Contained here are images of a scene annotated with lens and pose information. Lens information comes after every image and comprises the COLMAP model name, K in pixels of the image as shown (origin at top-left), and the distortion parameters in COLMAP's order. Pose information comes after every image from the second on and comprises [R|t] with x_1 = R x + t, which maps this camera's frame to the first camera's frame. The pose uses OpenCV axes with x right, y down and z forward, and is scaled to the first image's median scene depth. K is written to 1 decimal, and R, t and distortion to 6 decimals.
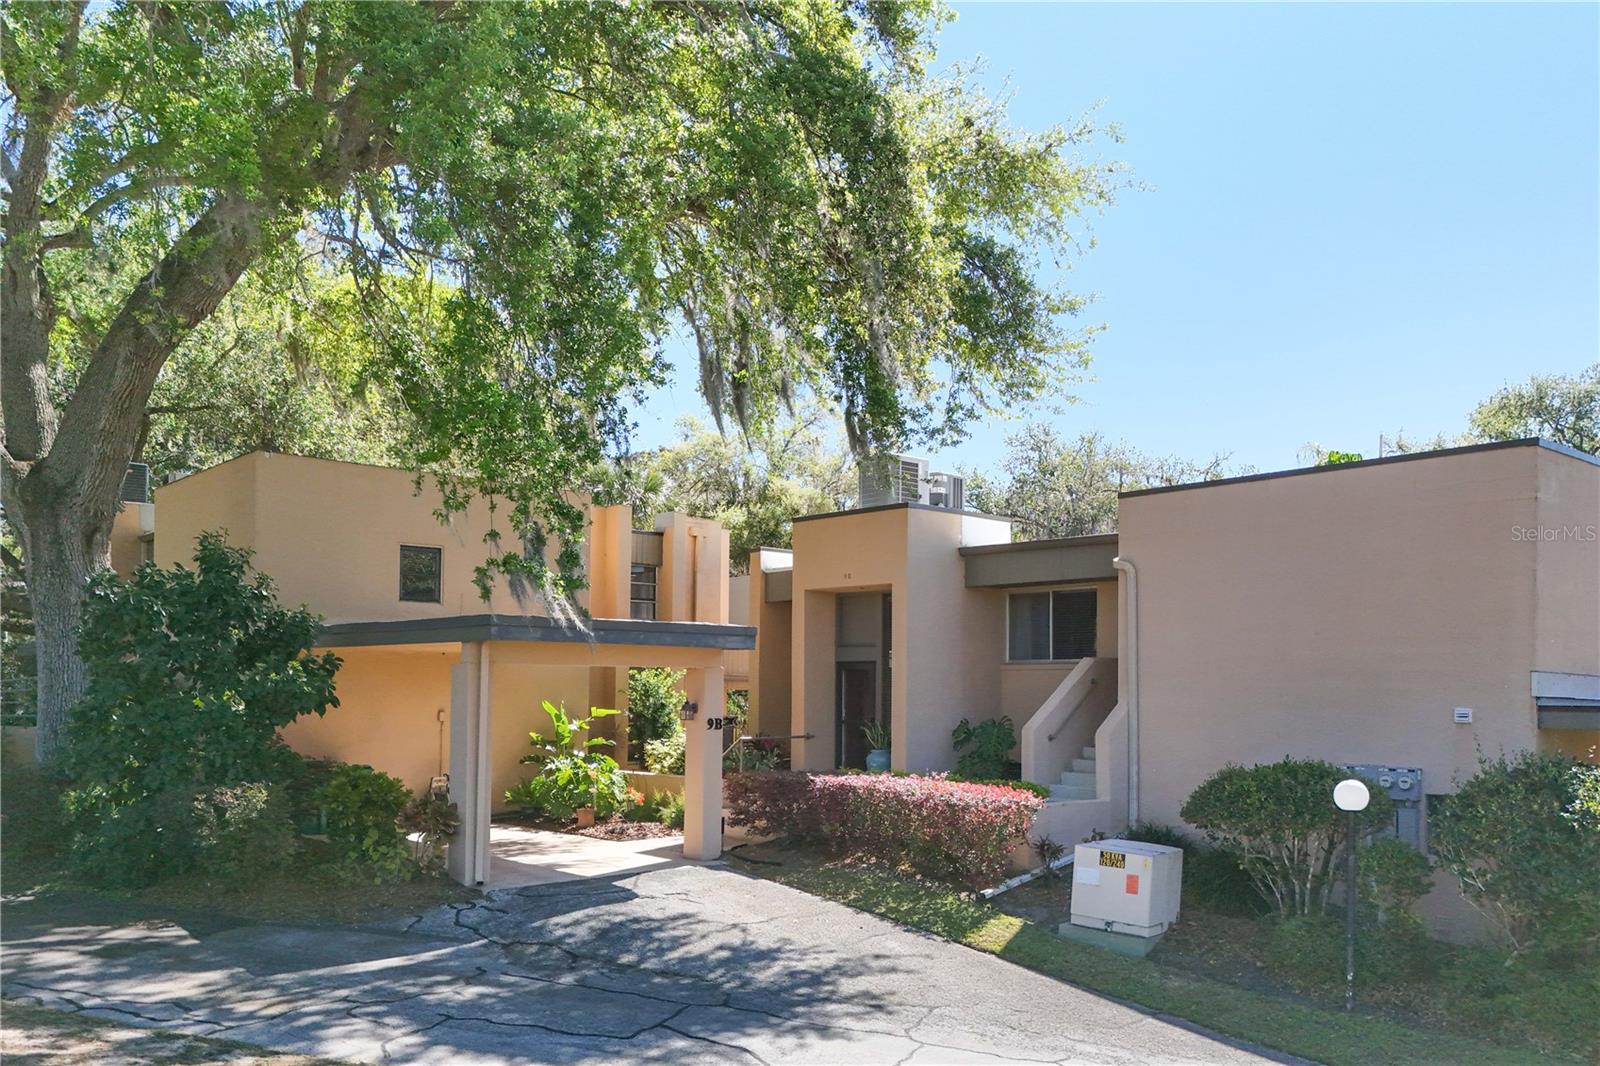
lens RADIAL K [[1186.6, 0, 760.7], [0, 1186.6, 647.2], [0, 0, 1]] dist [0.036818, -0.049606]
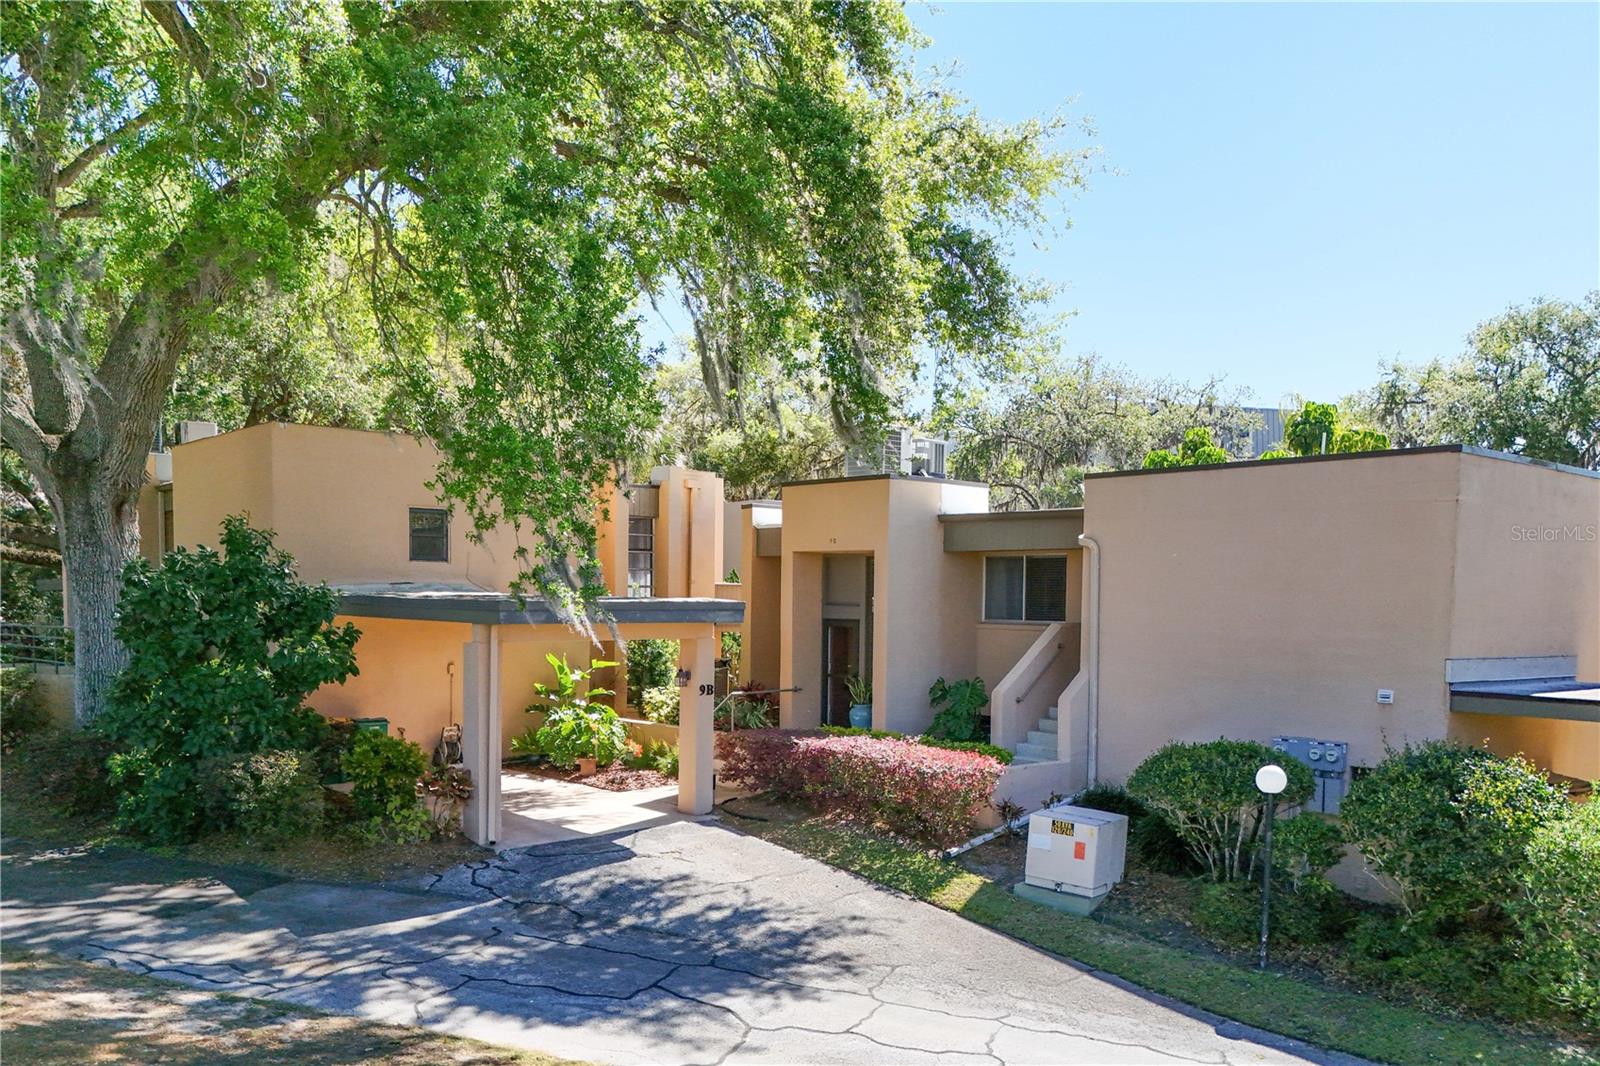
lens RADIAL K [[1186.0, 0, 758.3], [0, 1186.0, 634.3], [0, 0, 1]] dist [0.035790, -0.060048]
pose [[0.999997, 0.000326, -0.002287, 0.012644], [-0.000163, 0.997500, 0.070671, -0.072468], [0.002305, -0.070670, 0.997497, -0.085422]]
